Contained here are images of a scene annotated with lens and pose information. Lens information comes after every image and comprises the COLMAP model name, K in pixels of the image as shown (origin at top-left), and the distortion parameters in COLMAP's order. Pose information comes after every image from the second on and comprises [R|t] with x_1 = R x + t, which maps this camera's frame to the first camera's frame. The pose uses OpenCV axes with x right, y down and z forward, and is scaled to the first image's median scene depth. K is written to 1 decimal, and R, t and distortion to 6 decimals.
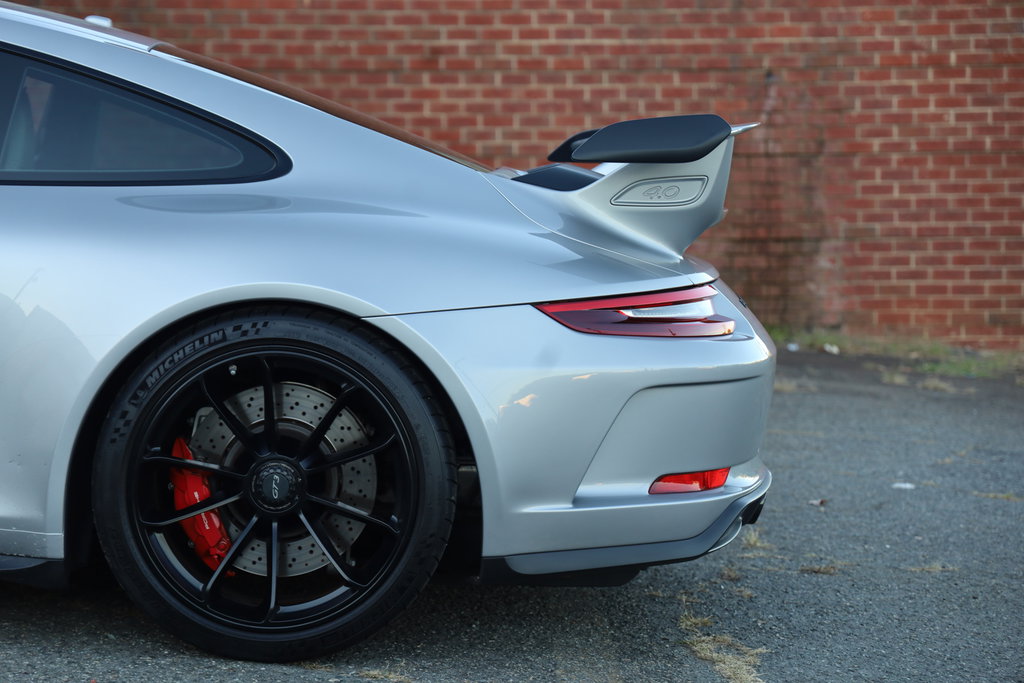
lens RADIAL K [[2576.5, 0, 509.3], [0, 2576.5, 347.9], [0, 0, 1]] dist [0.507758, 0.000000]
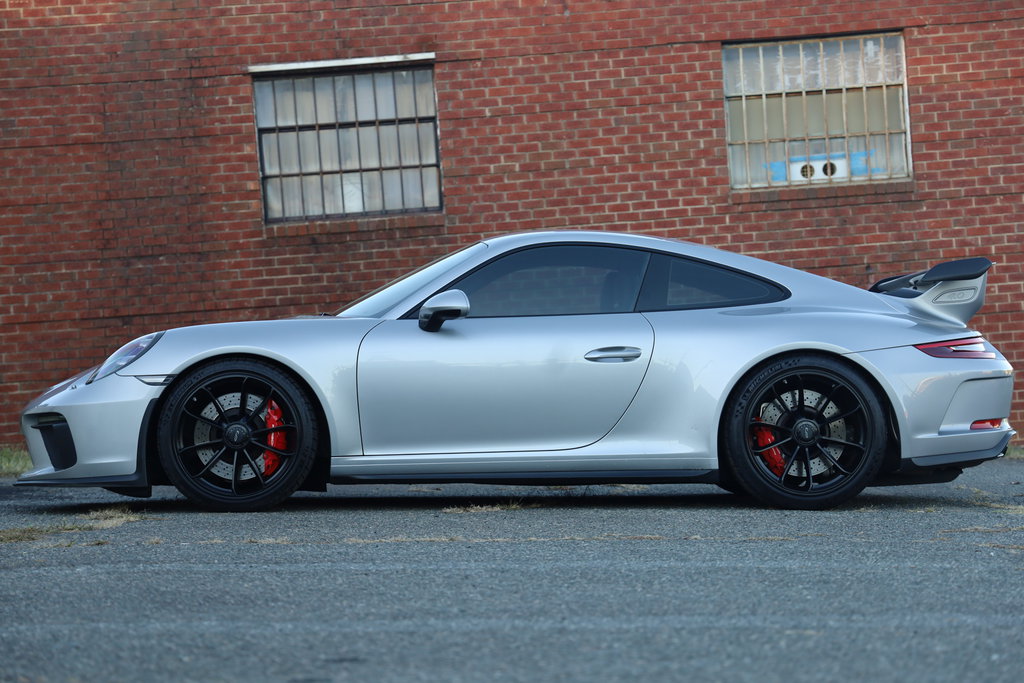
lens RADIAL K [[2348.4, 0, 516.4], [0, 2348.4, 341.6], [0, 0, 1]] dist [0.301712, 0.000000]
pose [[0.997575, -0.069569, 0.001905, -0.292027], [0.069452, 0.993402, -0.091267, 0.124084], [0.004456, 0.091178, 0.995825, -0.905196]]
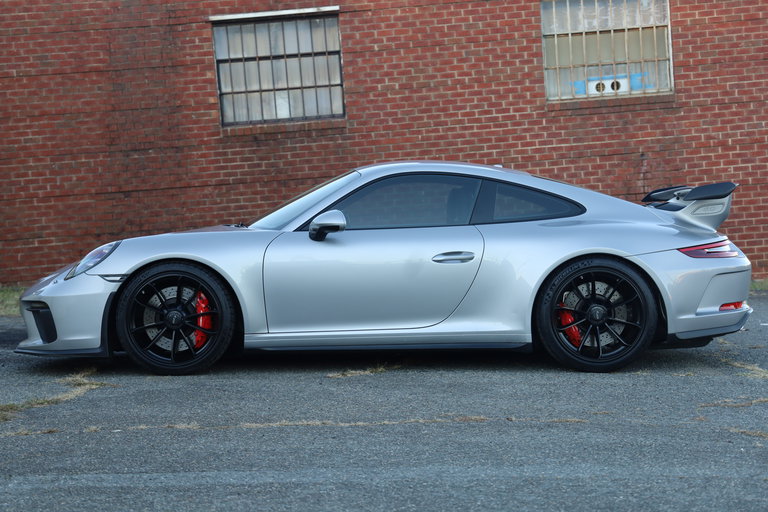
lens RADIAL K [[1543.4, 0, 382.3], [0, 1543.4, 253.2], [0, 0, 1]] dist [0.215058, 0.000000]
pose [[0.997109, -0.073582, -0.018947, -0.258530], [0.072704, 0.996407, -0.043442, 0.035824], [0.022075, 0.041939, 0.998876, -0.705225]]
